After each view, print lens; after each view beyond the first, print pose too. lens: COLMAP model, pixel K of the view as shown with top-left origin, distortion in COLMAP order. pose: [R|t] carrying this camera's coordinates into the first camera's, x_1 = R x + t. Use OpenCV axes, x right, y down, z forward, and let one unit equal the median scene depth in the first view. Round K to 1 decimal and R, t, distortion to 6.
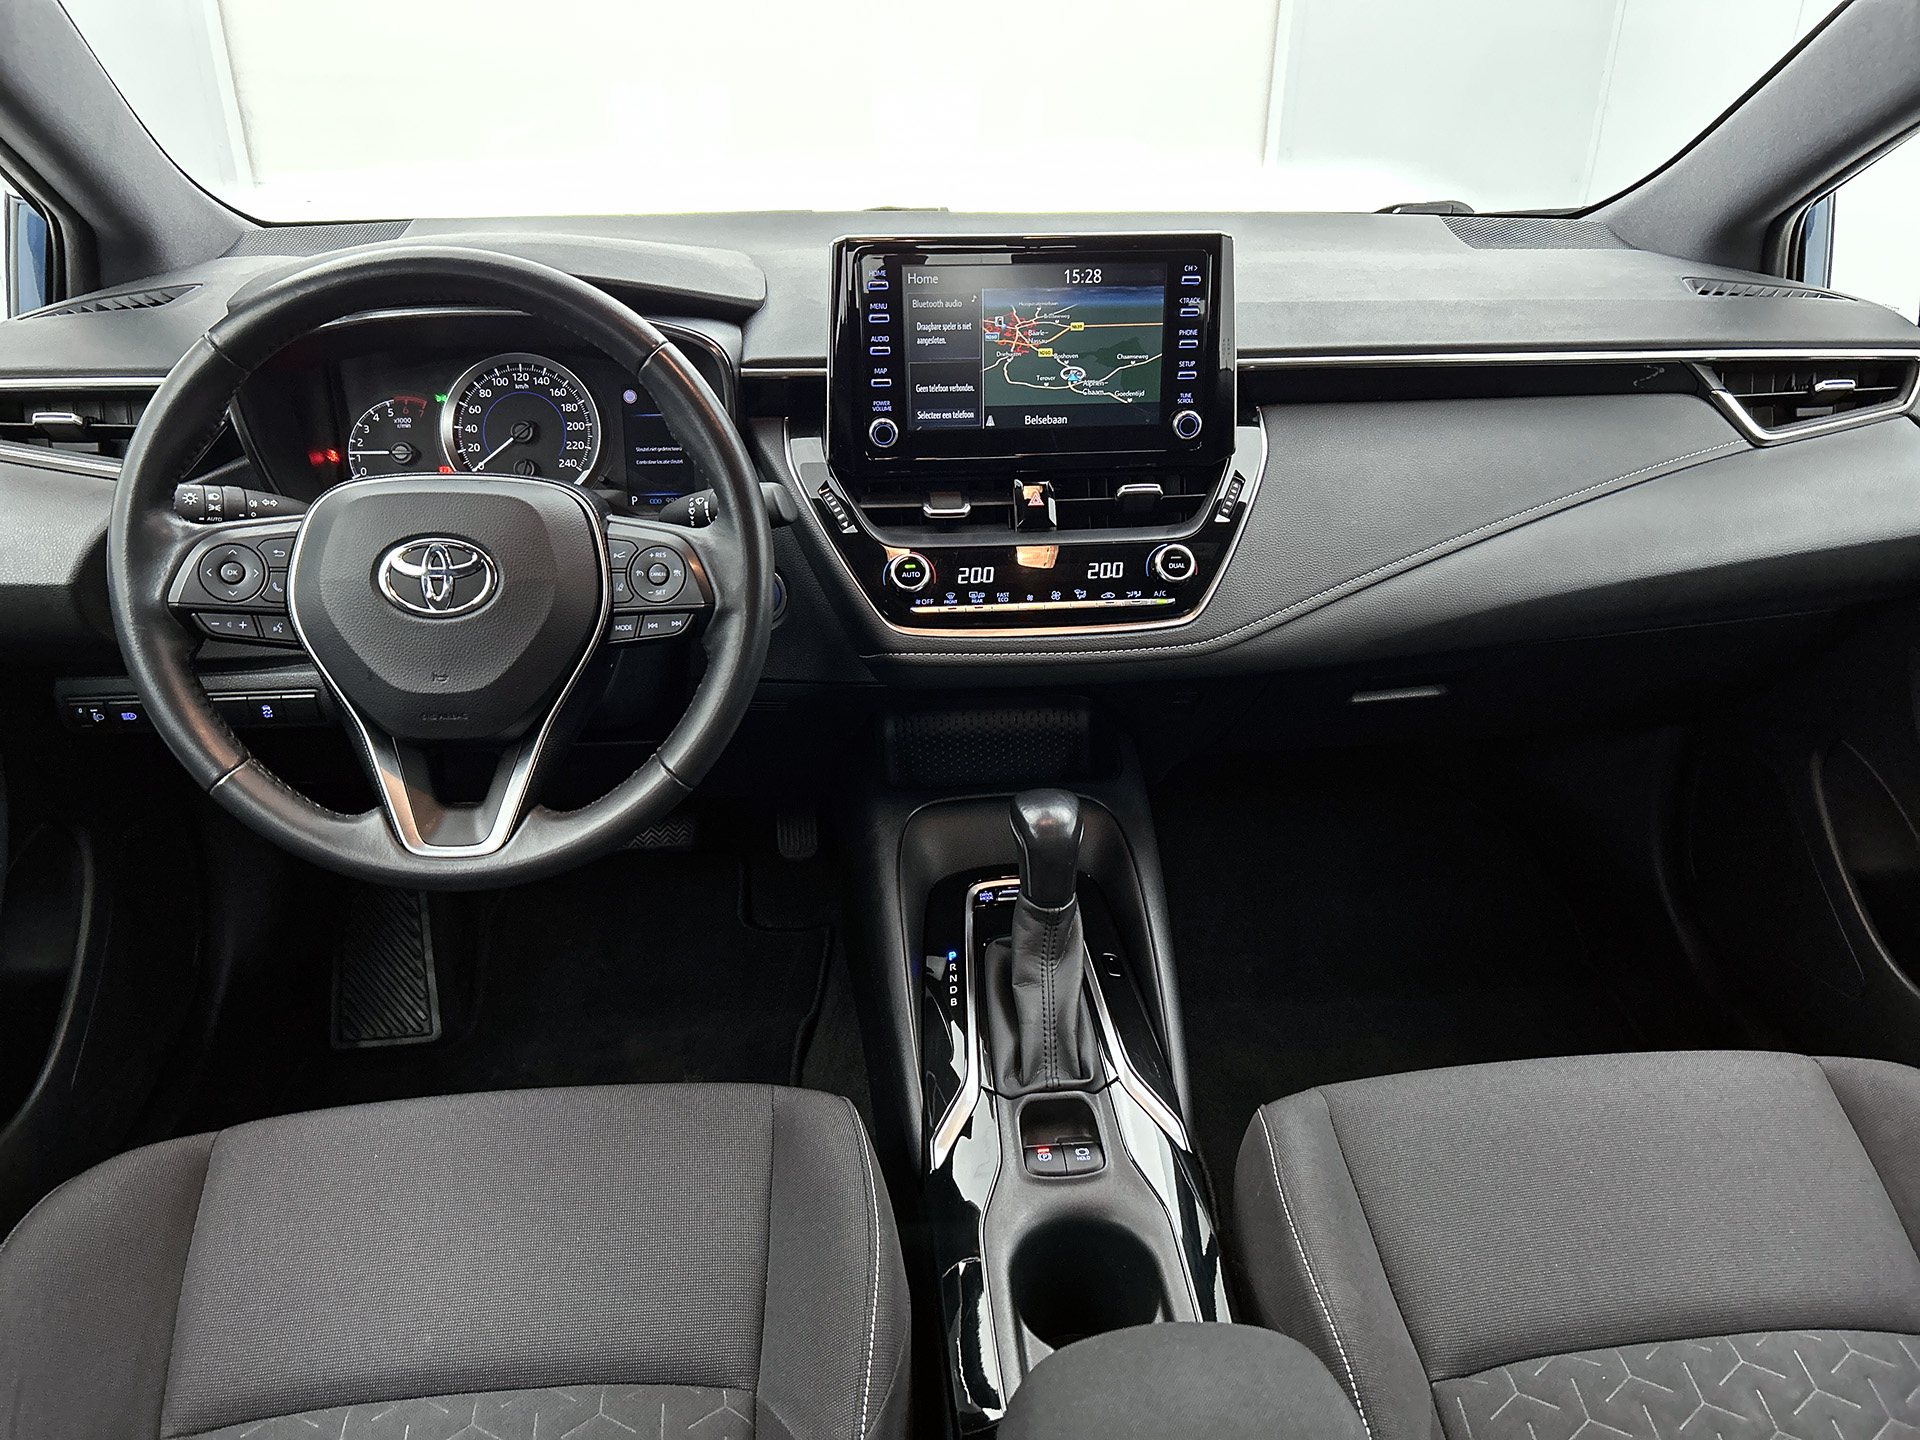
lens RADIAL K [[1513.5, 0, 962.4], [0, 1513.5, 727.0], [0, 0, 1]] dist [0.049572, -0.025595]
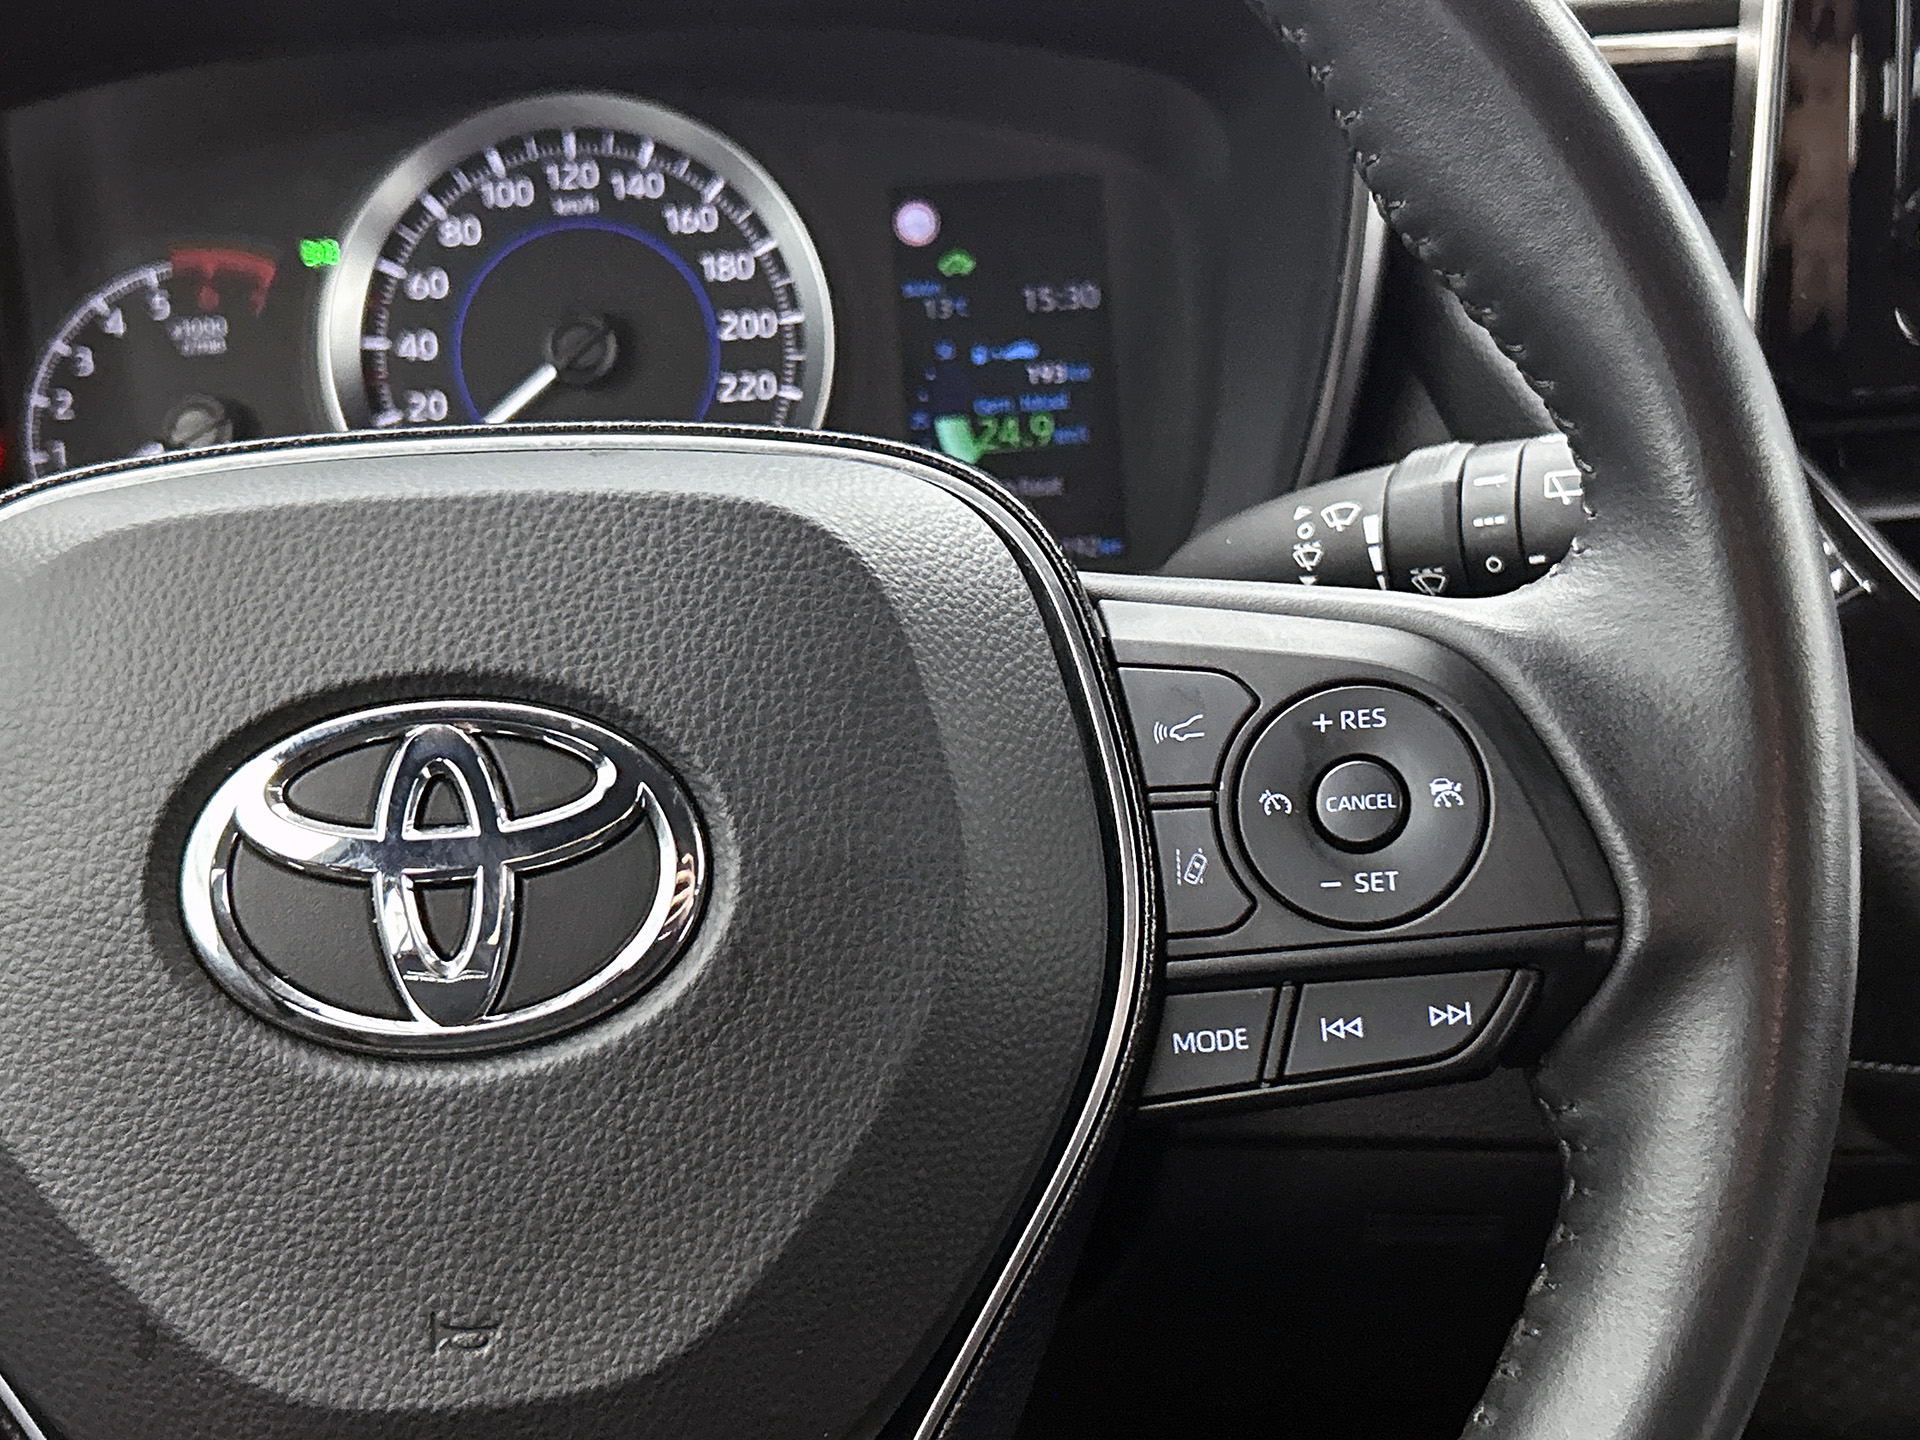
lens RADIAL K [[2685.8, 0, 970.0], [0, 2685.8, 737.8], [0, 0, 1]] dist [0.116010, 0.000000]
pose [[0.998310, -0.043039, -0.039053, -0.214690], [0.038992, 0.994320, -0.099032, -0.064427], [0.043094, 0.097342, 0.994318, 0.519371]]
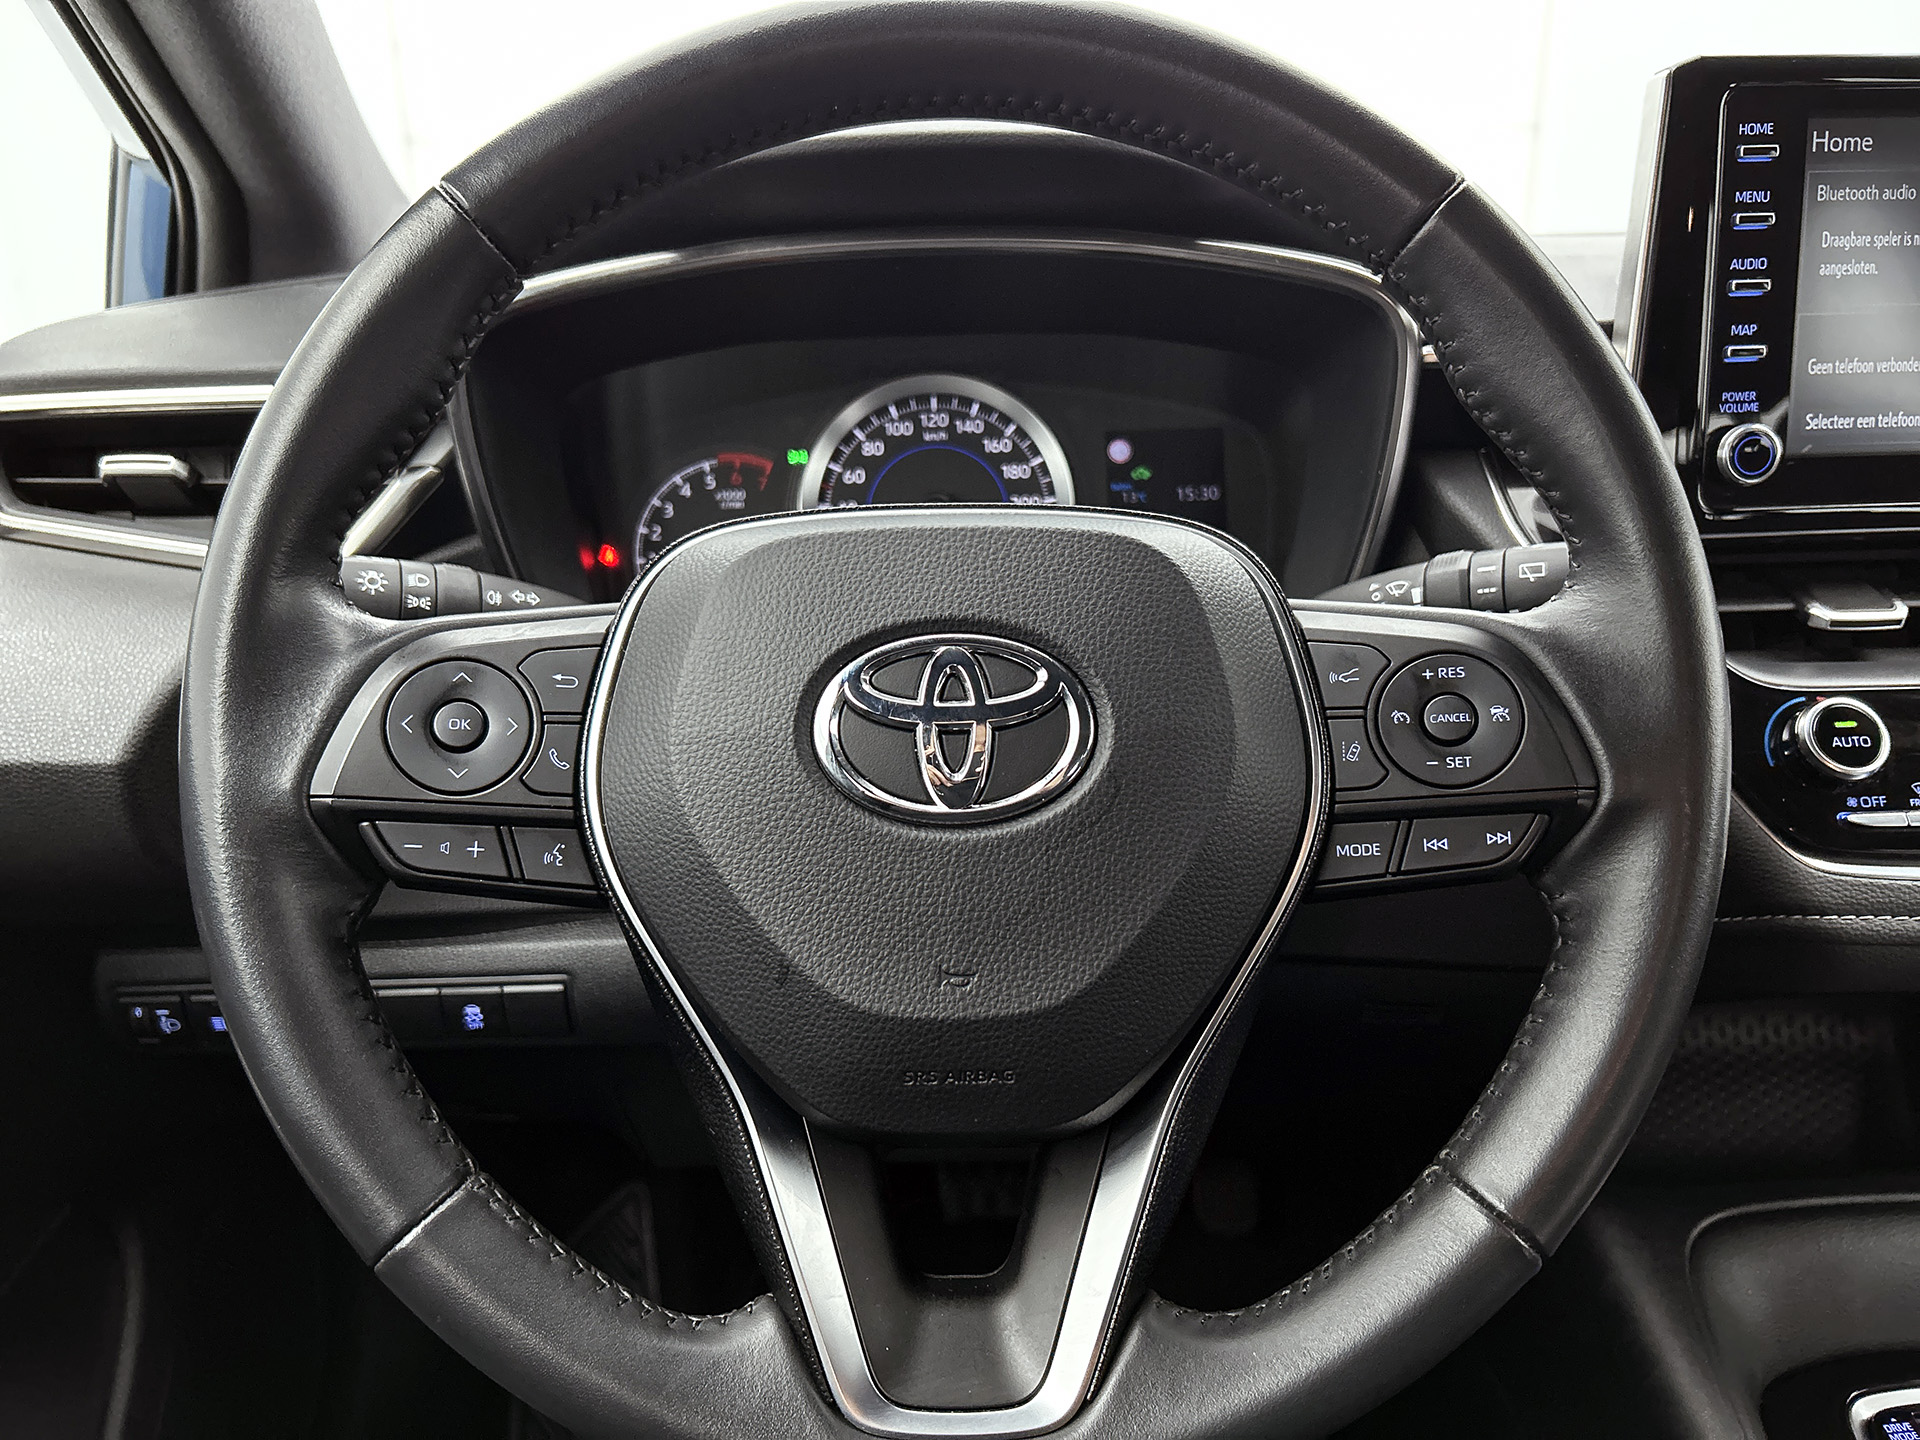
lens RADIAL K [[1513.5, 0, 956.1], [0, 1513.5, 712.7], [0, 0, 1]] dist [0.049572, -0.025595]
pose [[0.997198, -0.005231, -0.074625, -0.267711], [-0.007450, 0.985650, -0.168640, -0.028197], [0.074436, 0.168724, 0.982849, 0.512789]]
